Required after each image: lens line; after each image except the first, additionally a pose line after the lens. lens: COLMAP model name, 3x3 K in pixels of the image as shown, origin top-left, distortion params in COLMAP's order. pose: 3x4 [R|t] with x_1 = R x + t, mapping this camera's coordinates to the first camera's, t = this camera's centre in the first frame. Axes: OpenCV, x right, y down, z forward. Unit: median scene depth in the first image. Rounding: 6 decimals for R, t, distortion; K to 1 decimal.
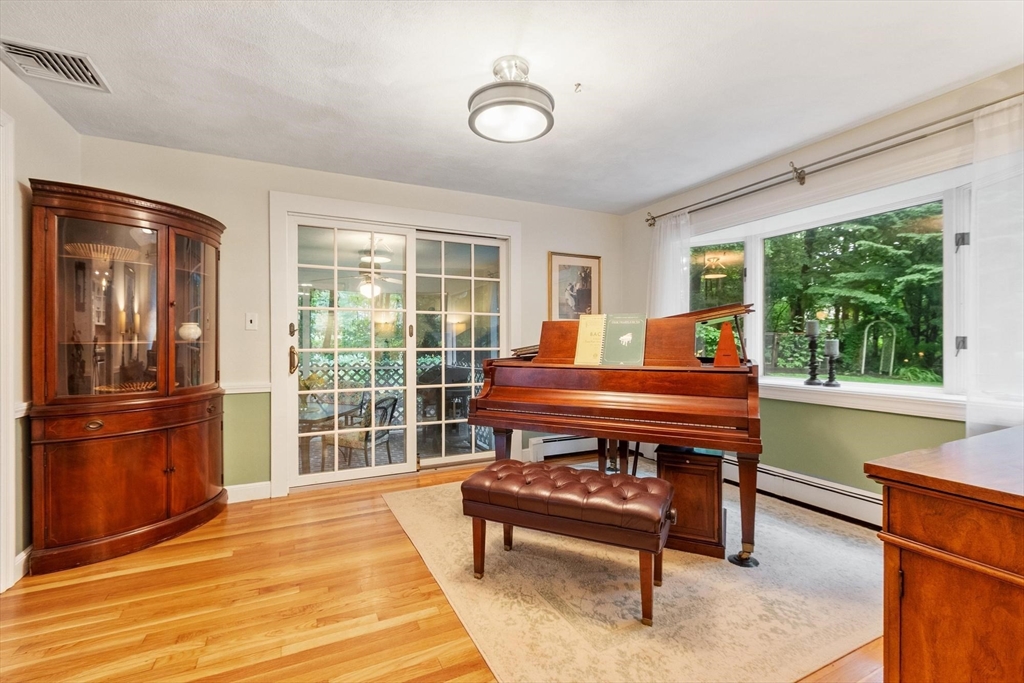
lens RADIAL K [[453.4, 0, 518.4], [0, 453.4, 345.2], [0, 0, 1]] dist [0.000038, -0.000262]
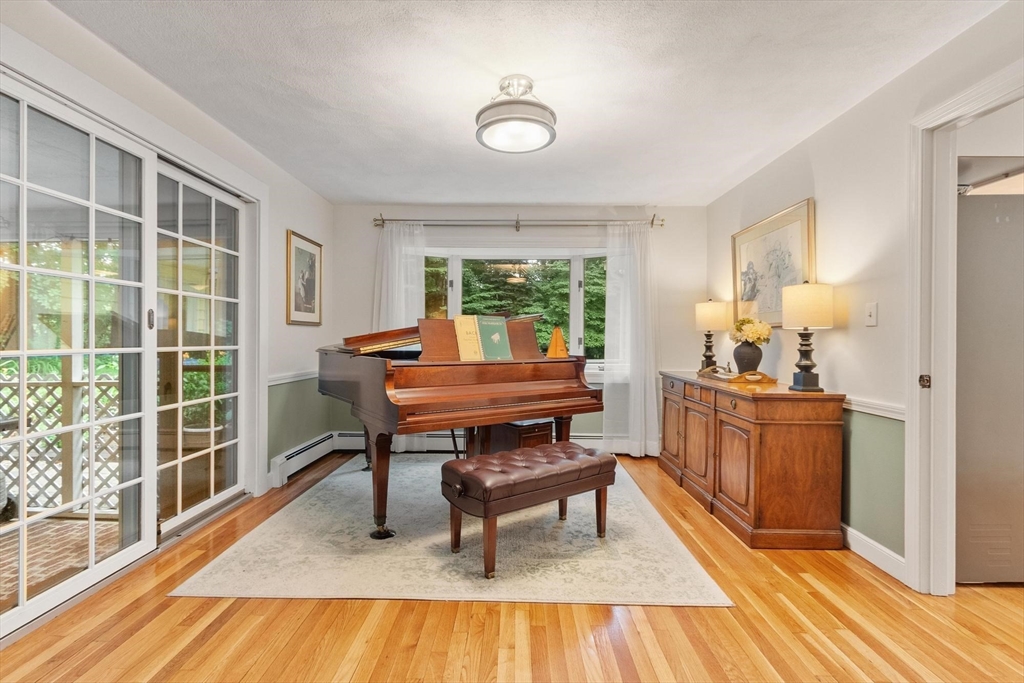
lens RADIAL K [[453.4, 0, 513.7], [0, 453.4, 340.2], [0, 0, 1]] dist [0.000038, -0.000262]
pose [[0.460312, 0.002788, 0.887753, -0.595346], [-0.002535, 0.999995, -0.001826, -0.003937], [-0.887753, -0.001410, 0.460317, 0.310484]]
